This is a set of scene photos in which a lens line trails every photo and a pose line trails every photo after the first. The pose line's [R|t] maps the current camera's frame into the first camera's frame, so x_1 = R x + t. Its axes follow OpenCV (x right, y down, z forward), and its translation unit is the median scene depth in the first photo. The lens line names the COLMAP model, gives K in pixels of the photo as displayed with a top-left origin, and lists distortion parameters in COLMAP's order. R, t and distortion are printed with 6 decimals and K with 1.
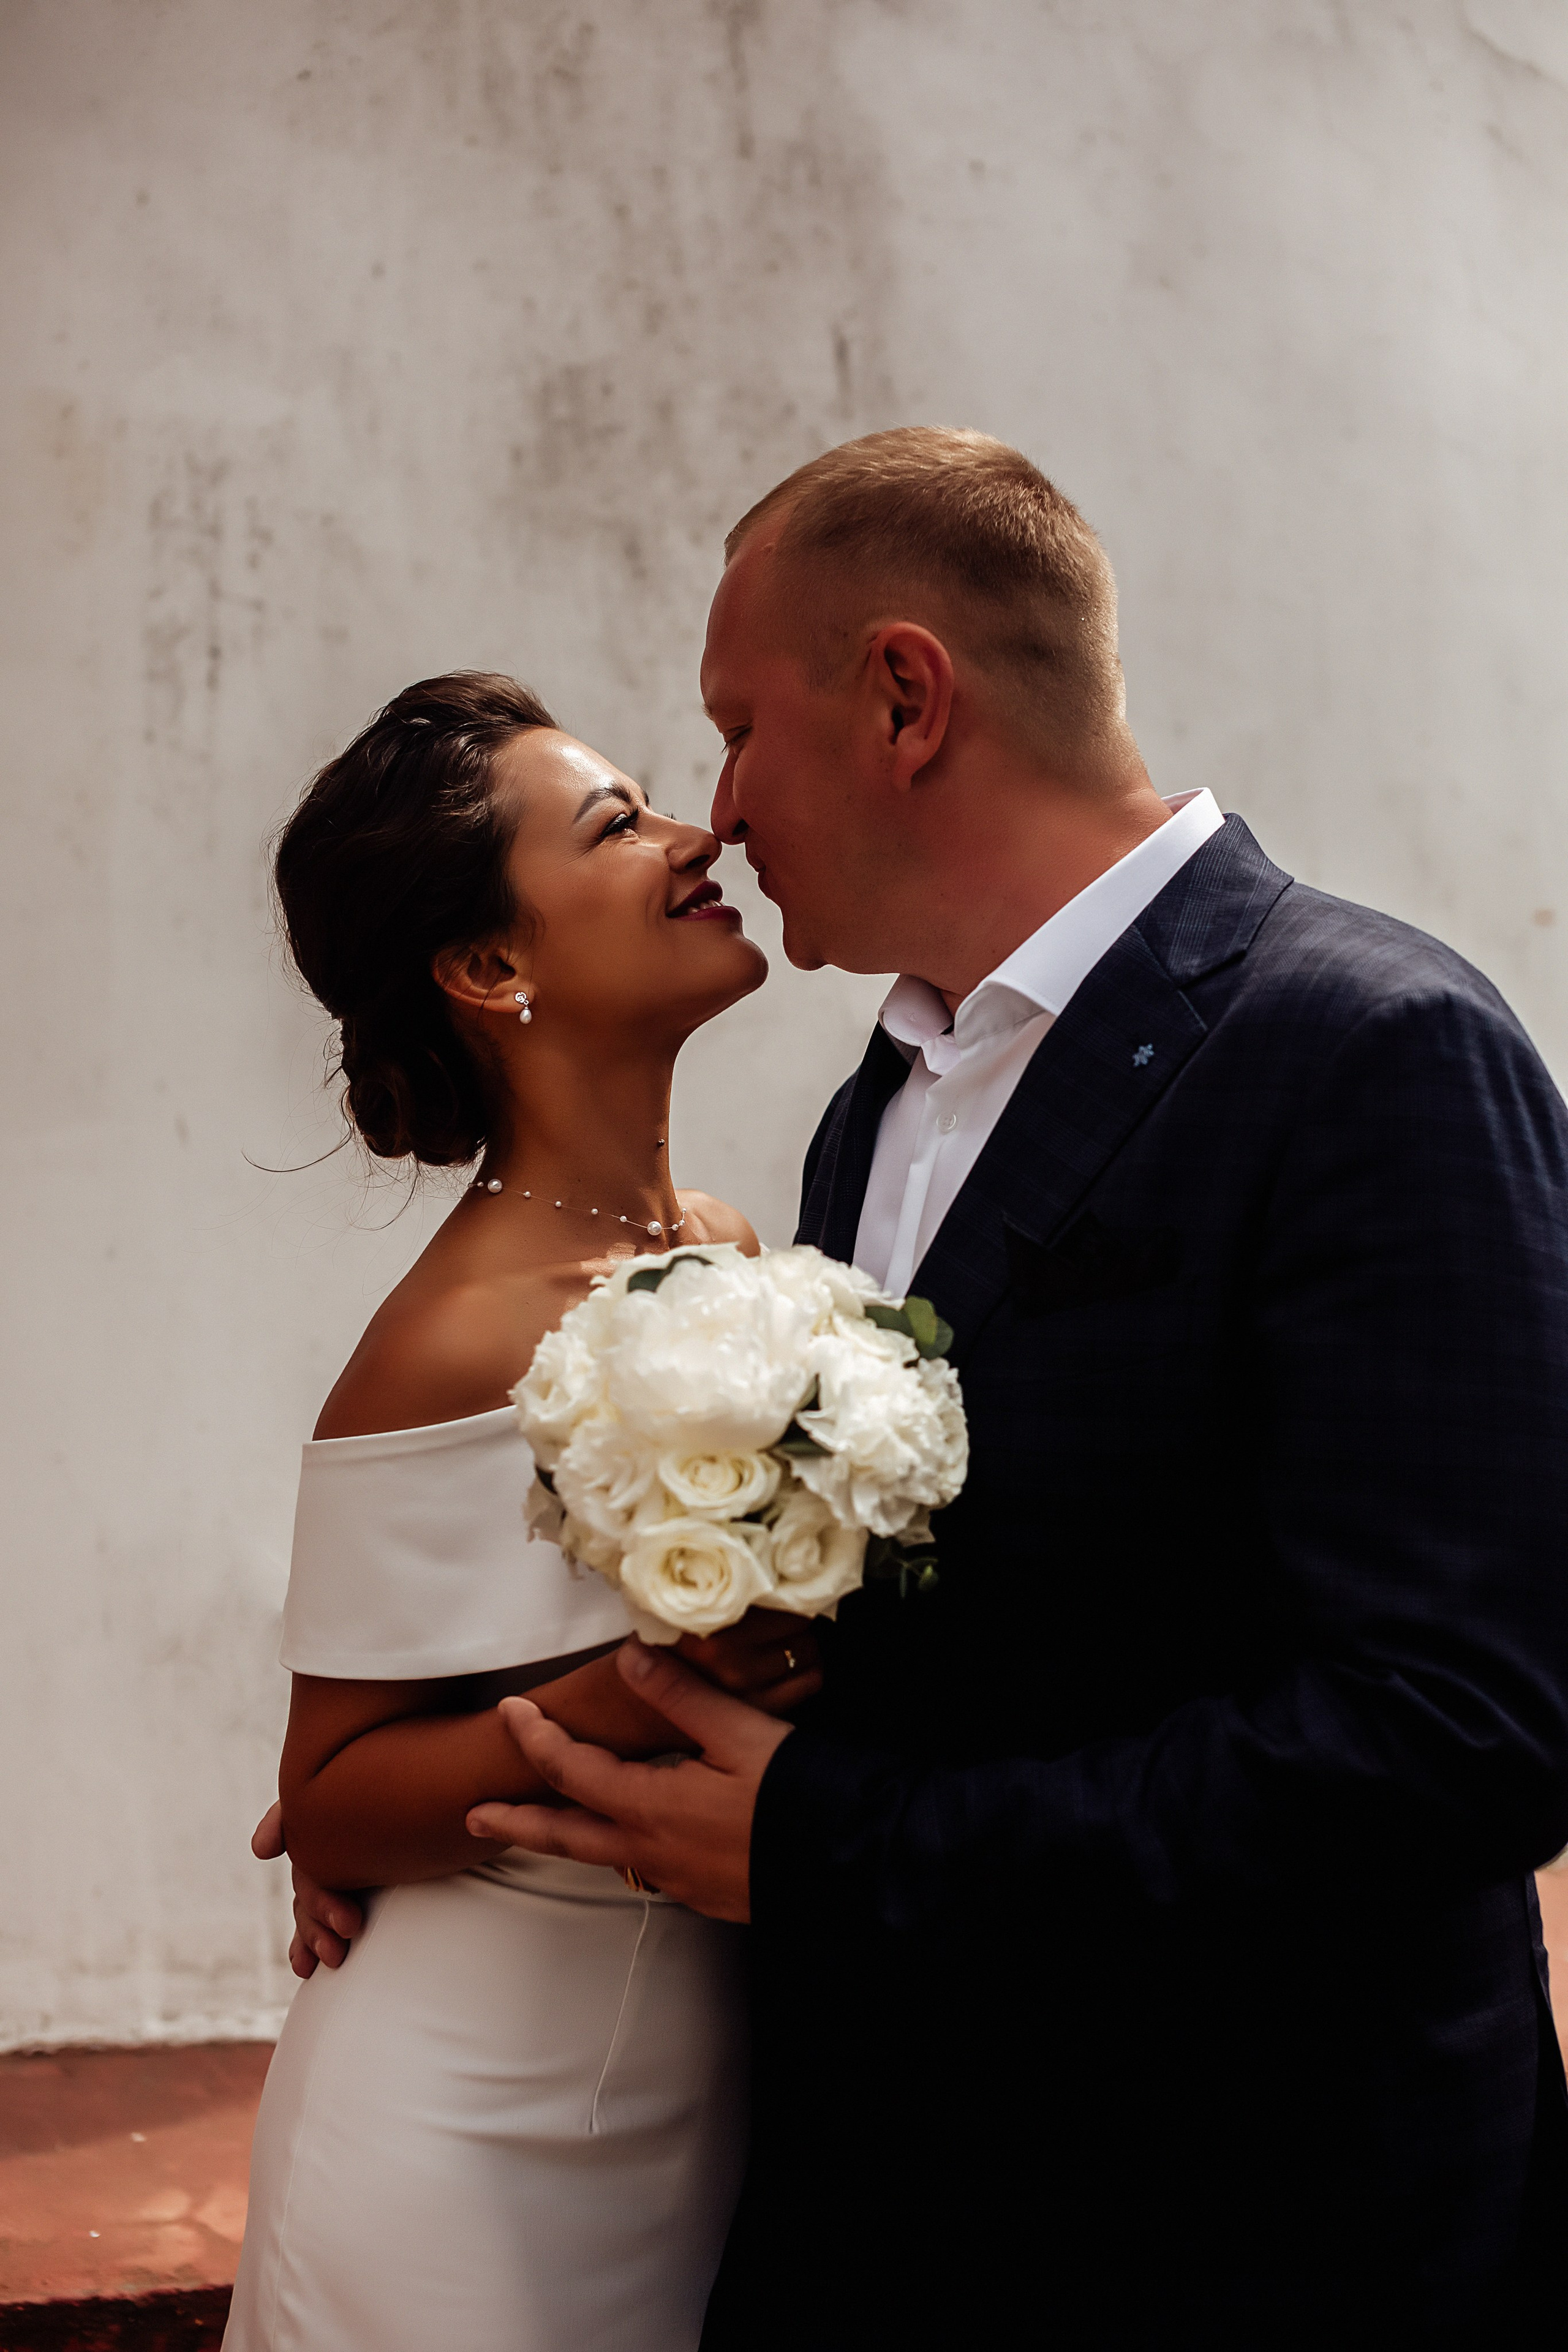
lens RADIAL K [[3327.7, 0, 784.0], [0, 3327.7, 1176.0], [0, 0, 1]] dist [-0.227874, 0.102981]
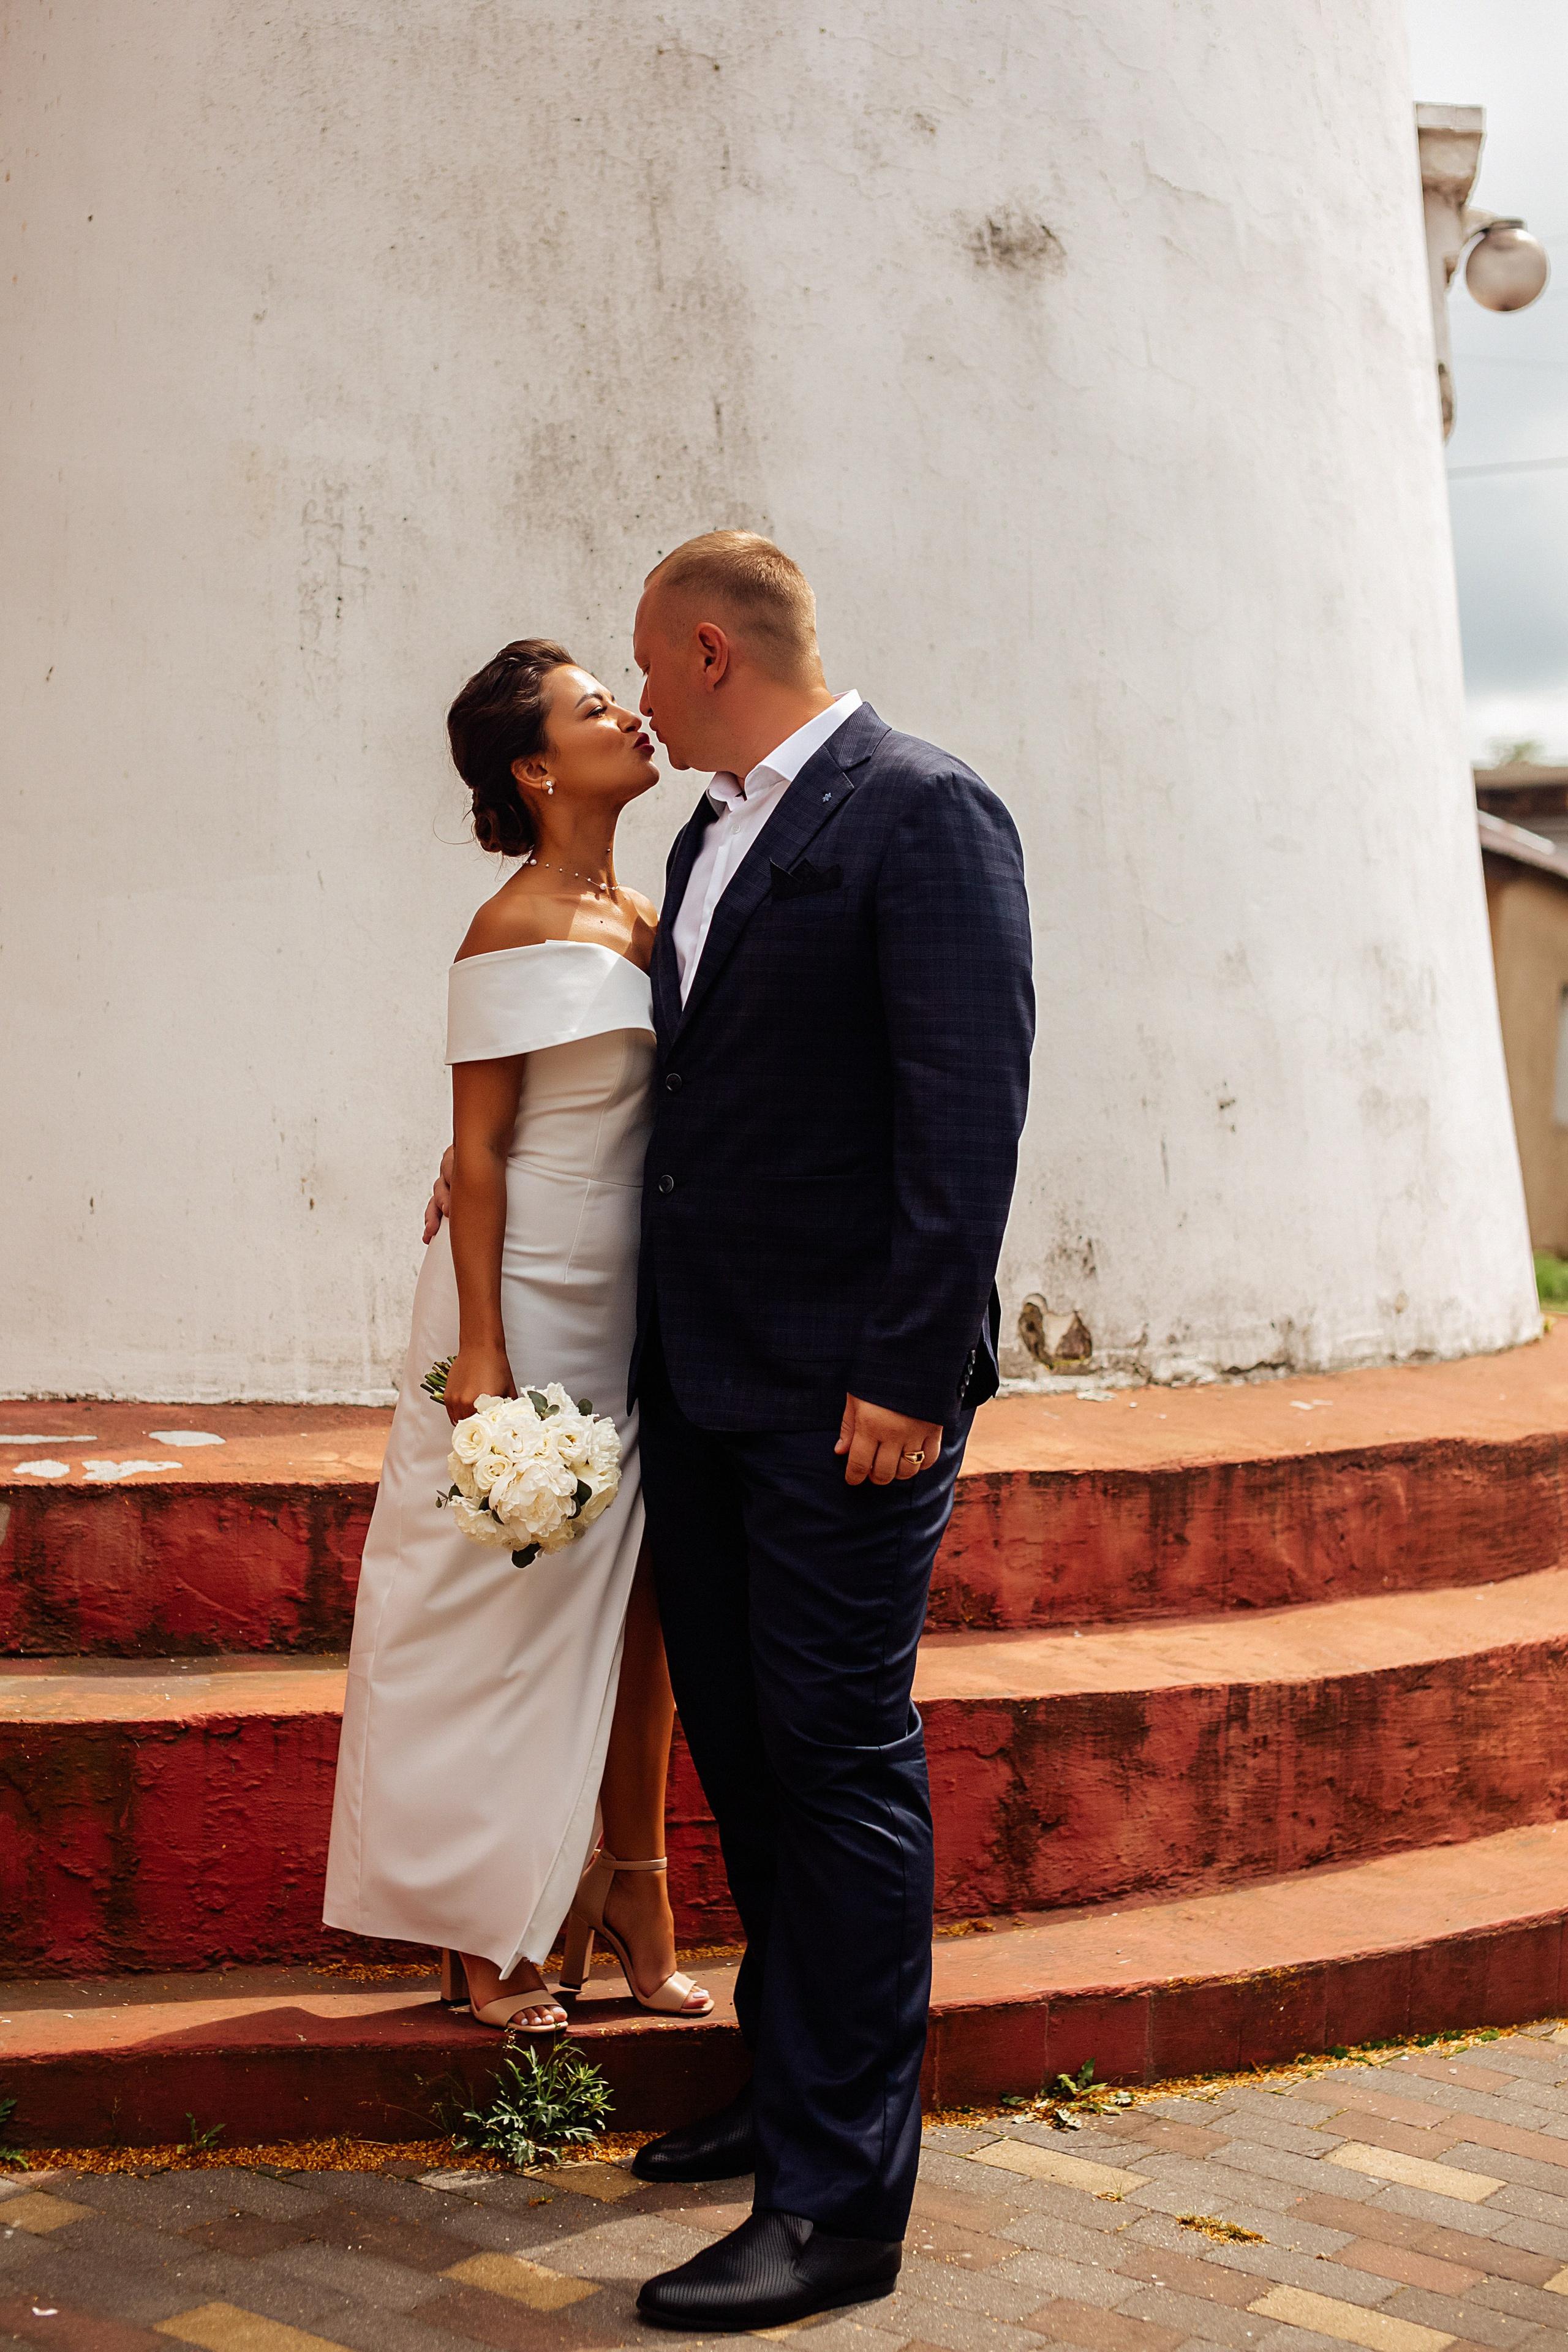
lens RADIAL K [[3327.7, 0, 784.0], [0, 3327.7, 1176.0], [0, 0, 1]] dist [-0.227874, 0.102981]
pose [[0.999622, 0.010639, 0.025352, 0.014763], [-0.011569, 0.999256, 0.036800, 0.071829], [-0.024941, -0.037080, 0.999001, -0.702479]]
